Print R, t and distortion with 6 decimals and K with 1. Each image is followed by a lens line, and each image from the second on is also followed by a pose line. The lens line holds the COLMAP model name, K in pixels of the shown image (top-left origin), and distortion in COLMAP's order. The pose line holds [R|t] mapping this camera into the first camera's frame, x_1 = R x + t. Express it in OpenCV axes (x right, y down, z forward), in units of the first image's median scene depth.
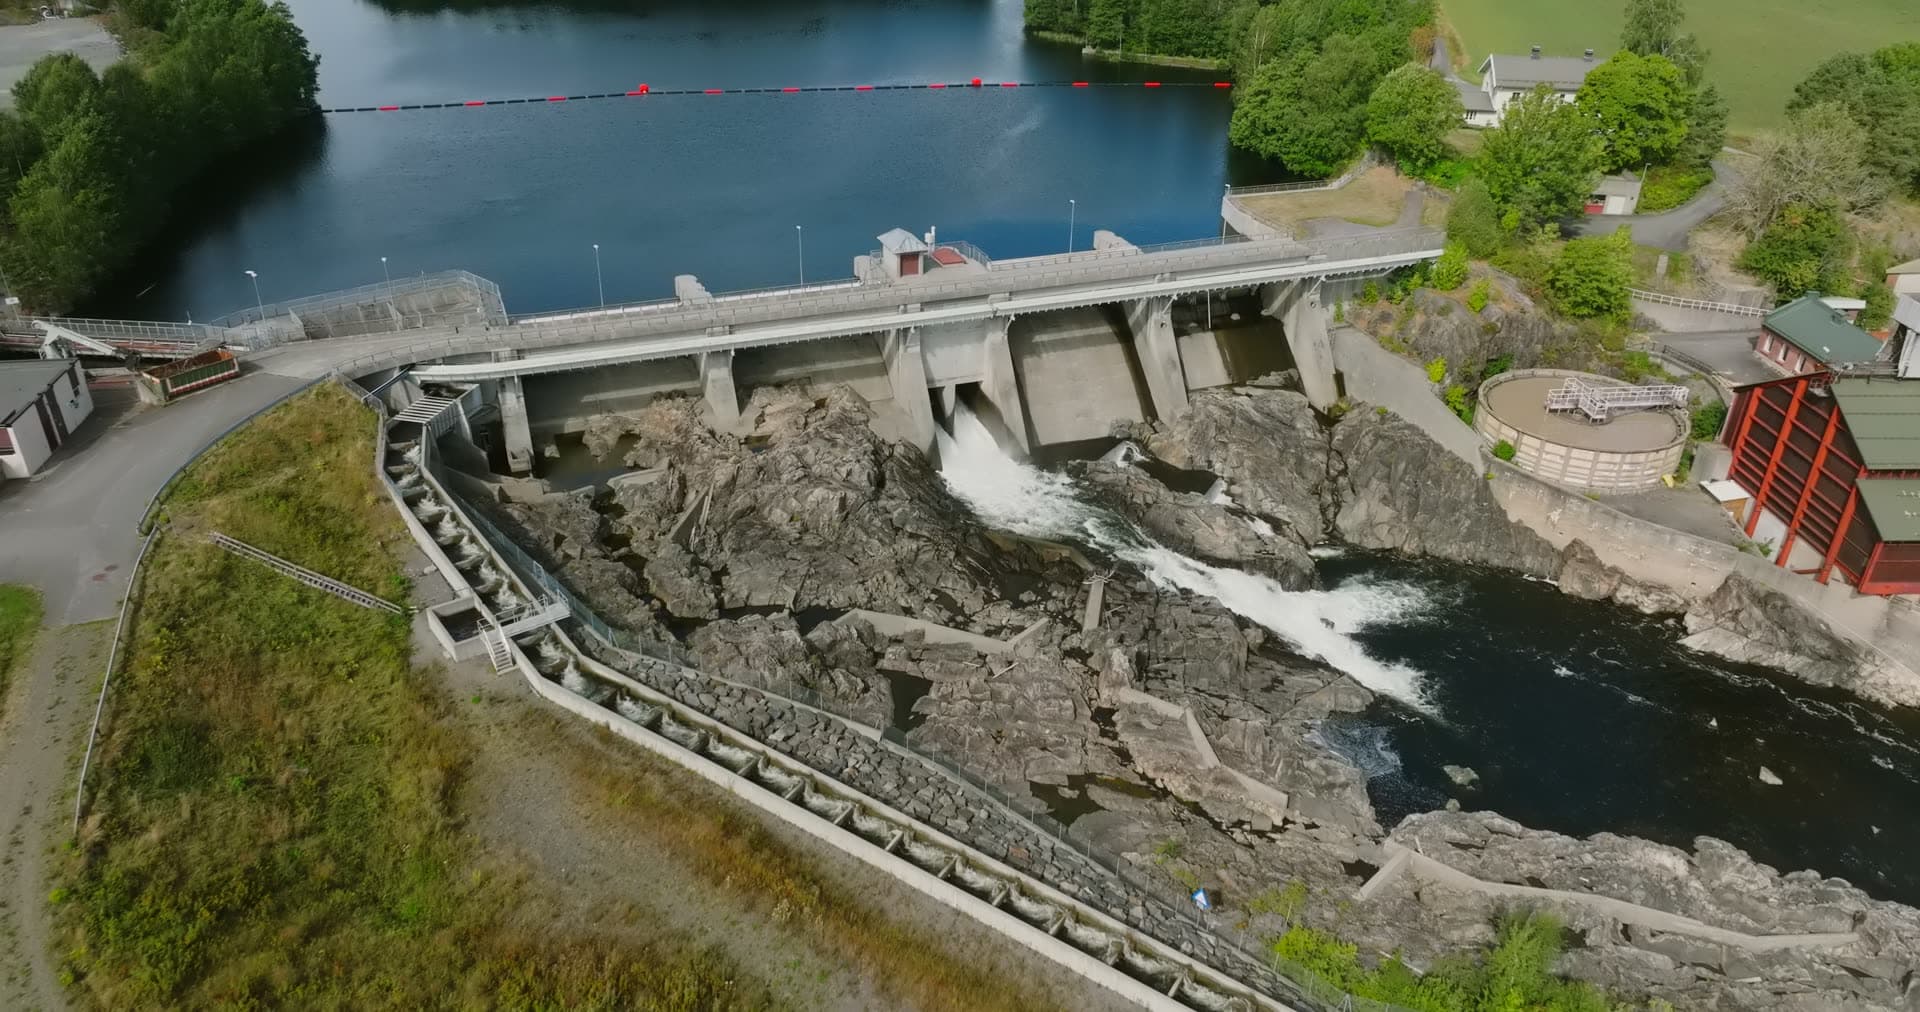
lens RADIAL K [[1347.2, 0, 959.5], [0, 1347.2, 510.6], [0, 0, 1]] dist [0.000297, 0.013897]
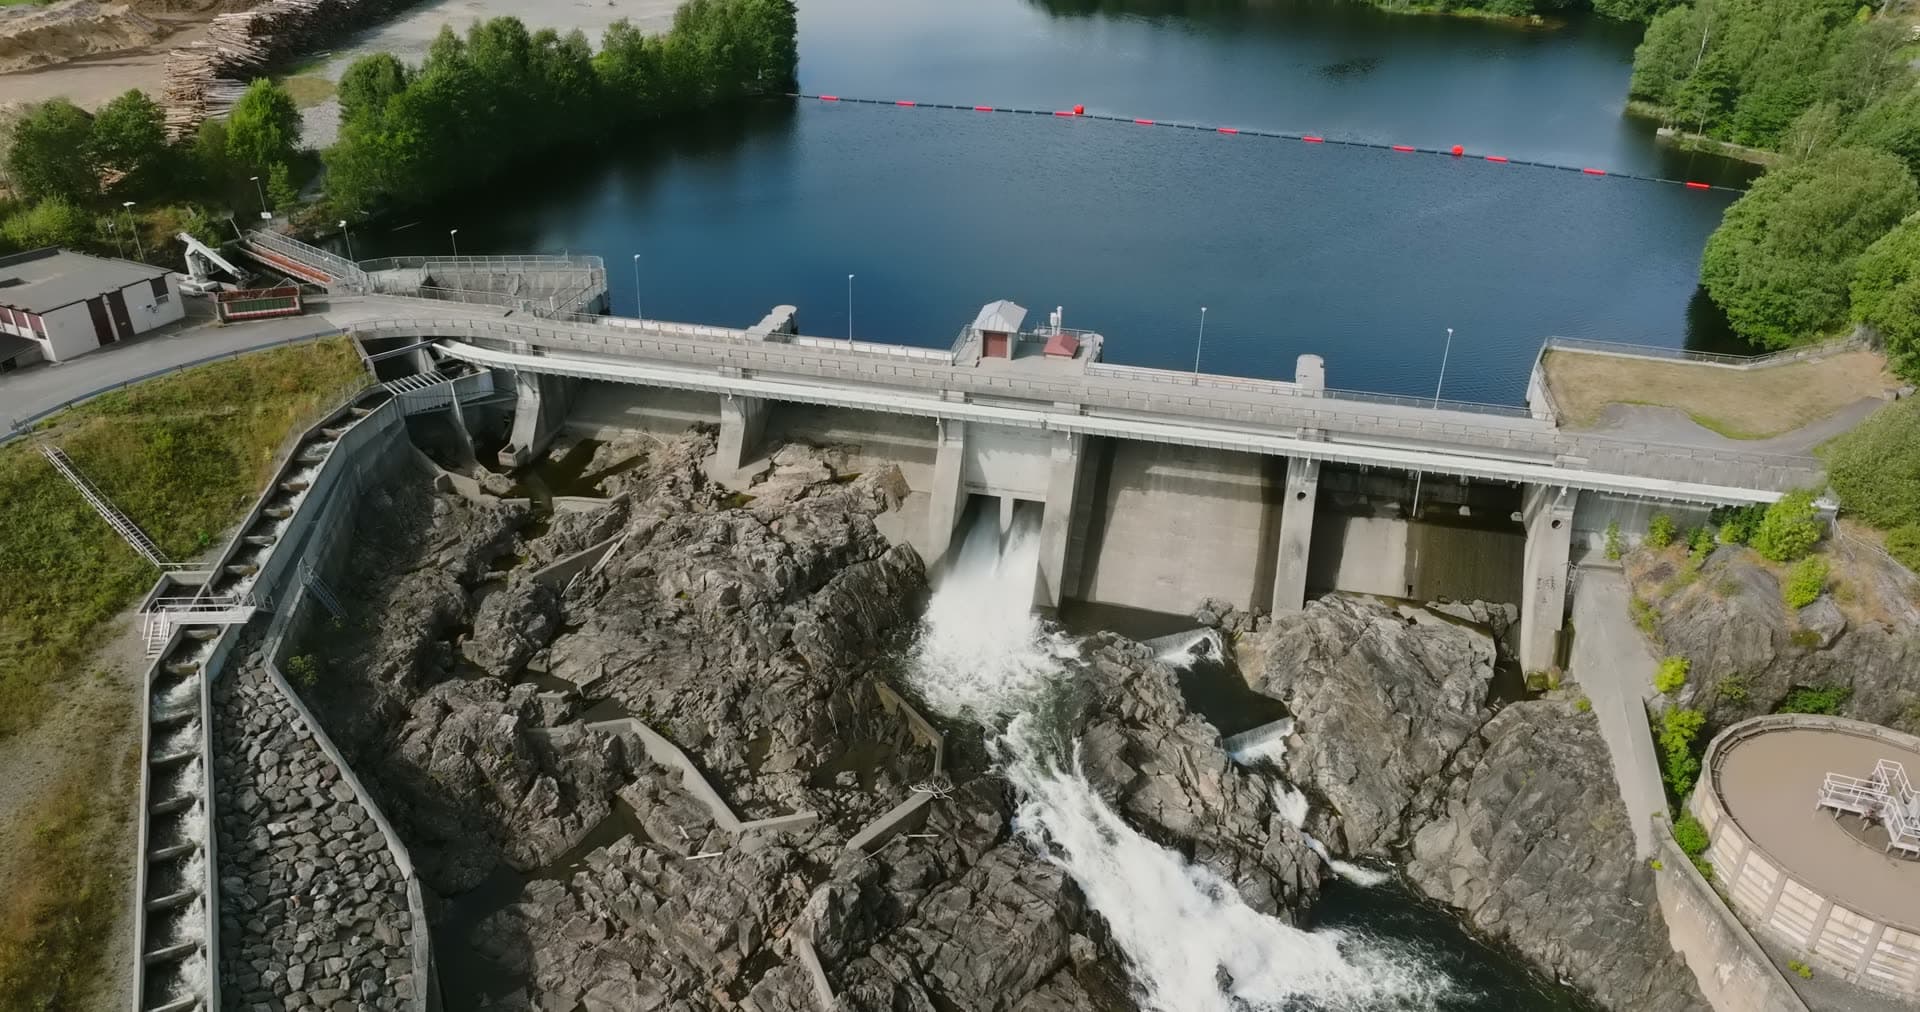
lens RADIAL K [[1347.2, 0, 963.0], [0, 1347.2, 504.1], [0, 0, 1]] dist [0.000297, 0.013897]
pose [[0.824629, 0.265206, -0.499653, 0.395450], [-0.274345, 0.959956, 0.056746, -0.132777], [0.494694, 0.090283, 0.864365, 0.286557]]
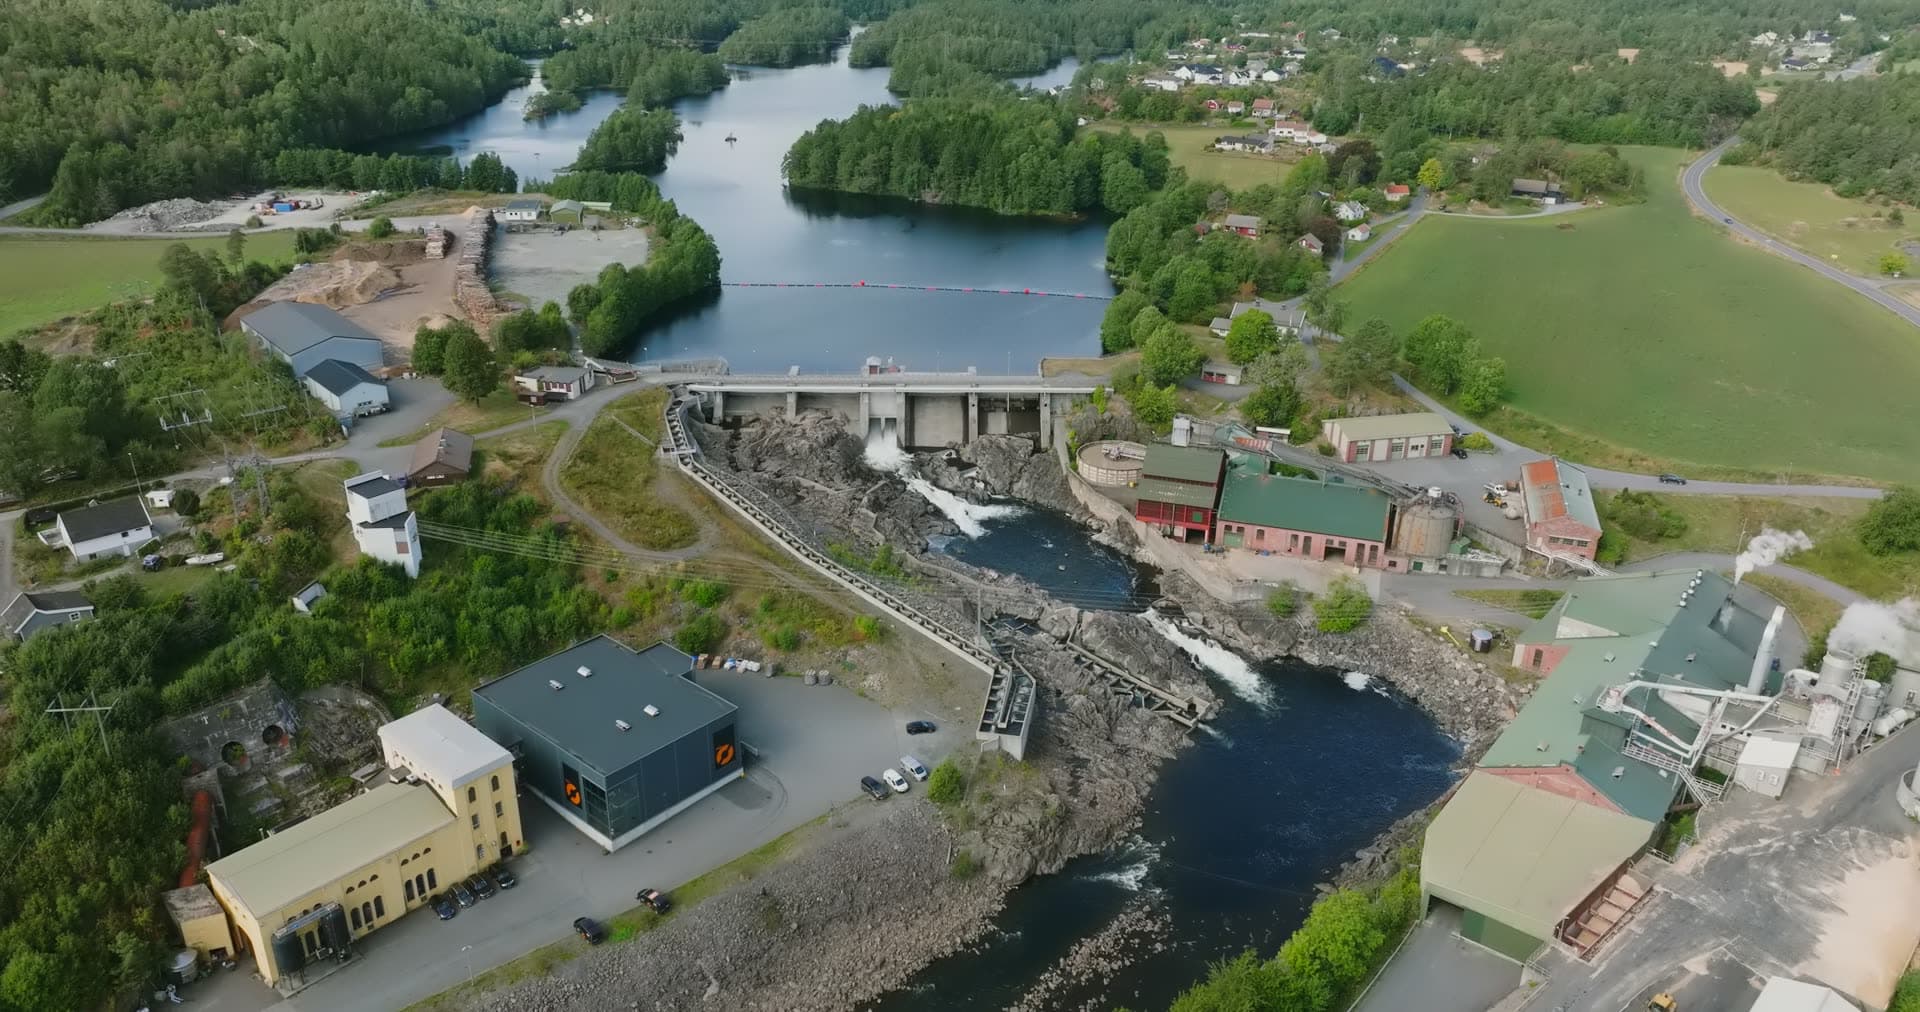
lens RADIAL K [[1347.2, 0, 959.8], [0, 1347.2, 514.3], [0, 0, 1]] dist [0.000297, 0.013897]
pose [[0.934712, 0.132788, -0.329668, 1.034176], [-0.163608, 0.984217, -0.067445, 0.244972], [0.315509, 0.116978, 0.941685, -1.393333]]
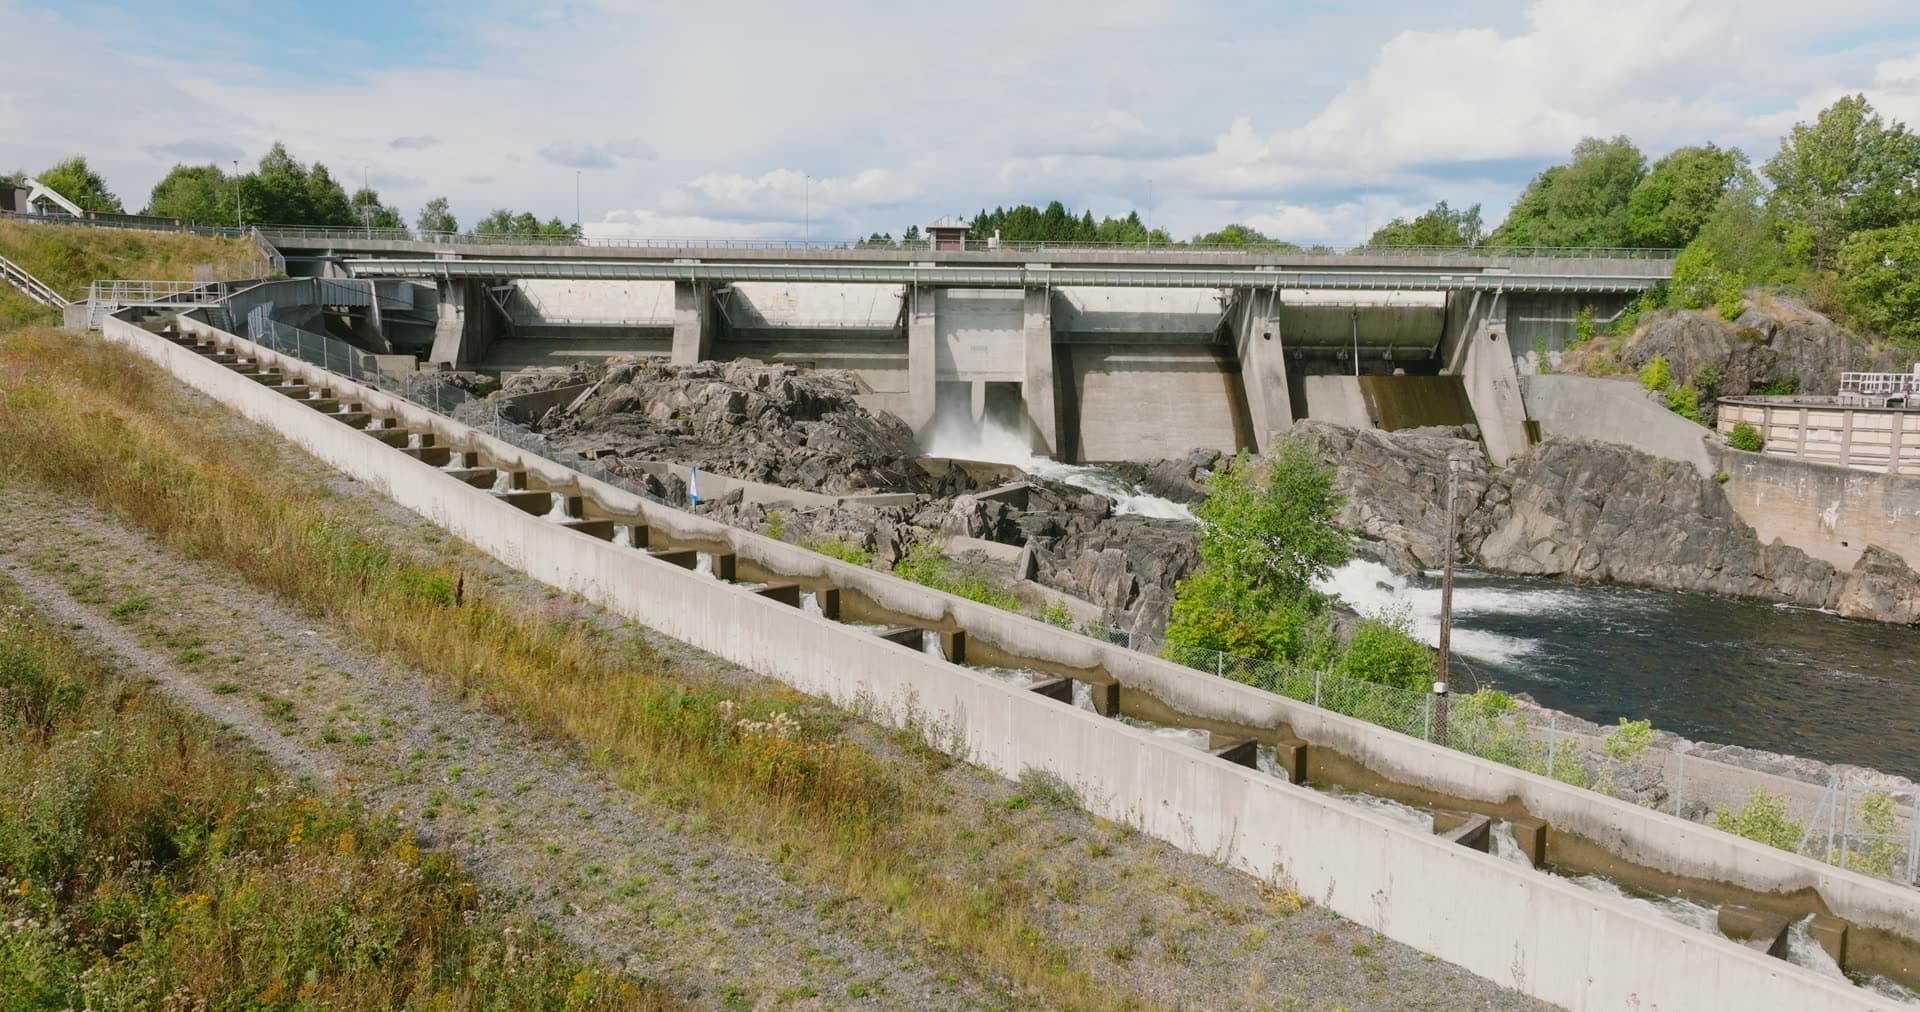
lens RADIAL K [[1347.2, 0, 961.5], [0, 1347.2, 504.9], [0, 0, 1]] dist [0.000297, 0.013897]
pose [[0.941225, 0.030191, -0.336430, 0.266976], [-0.155027, 0.923513, -0.350842, 0.269931], [0.300105, 0.382376, 0.873914, 0.328528]]
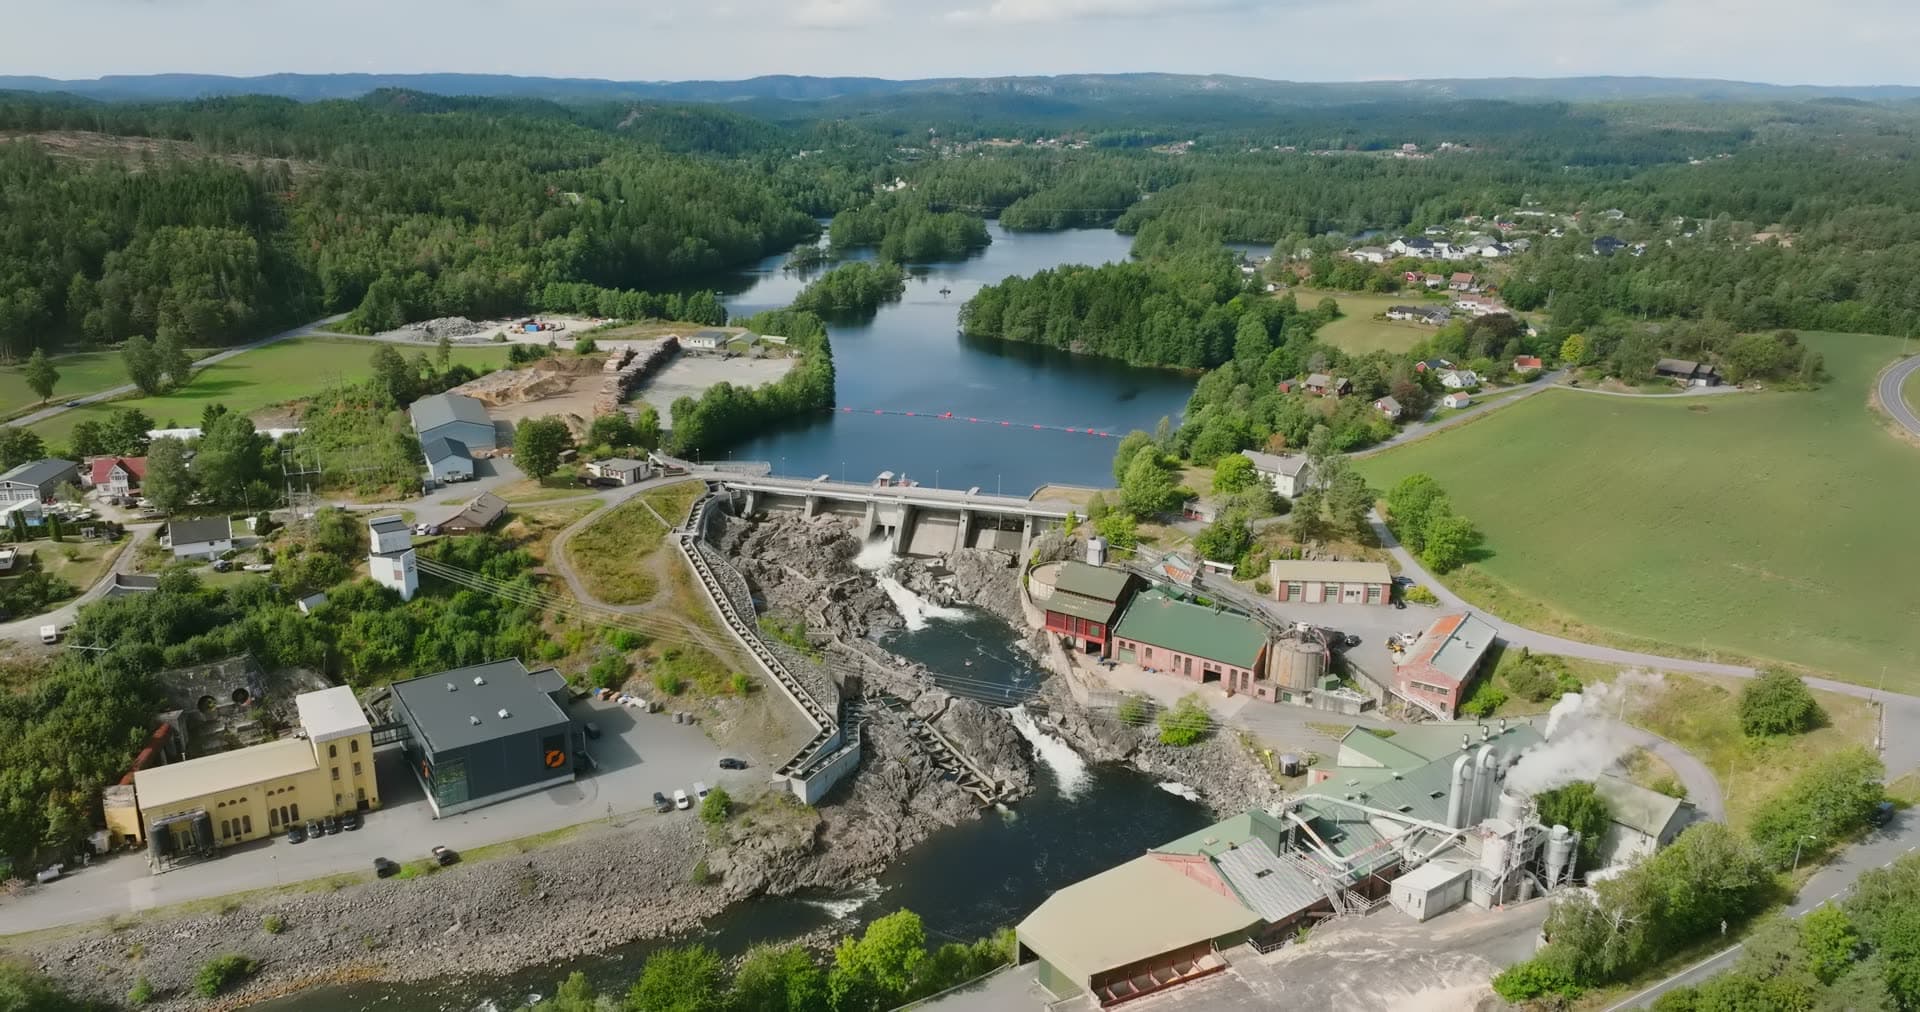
lens RADIAL K [[1347.2, 0, 959.1], [0, 1347.2, 520.3], [0, 0, 1]] dist [0.000297, 0.013897]
pose [[0.804407, 0.168100, -0.569800, 1.814651], [-0.283634, 0.951429, -0.119730, 0.203752], [0.521997, 0.257926, 0.813015, -1.303370]]
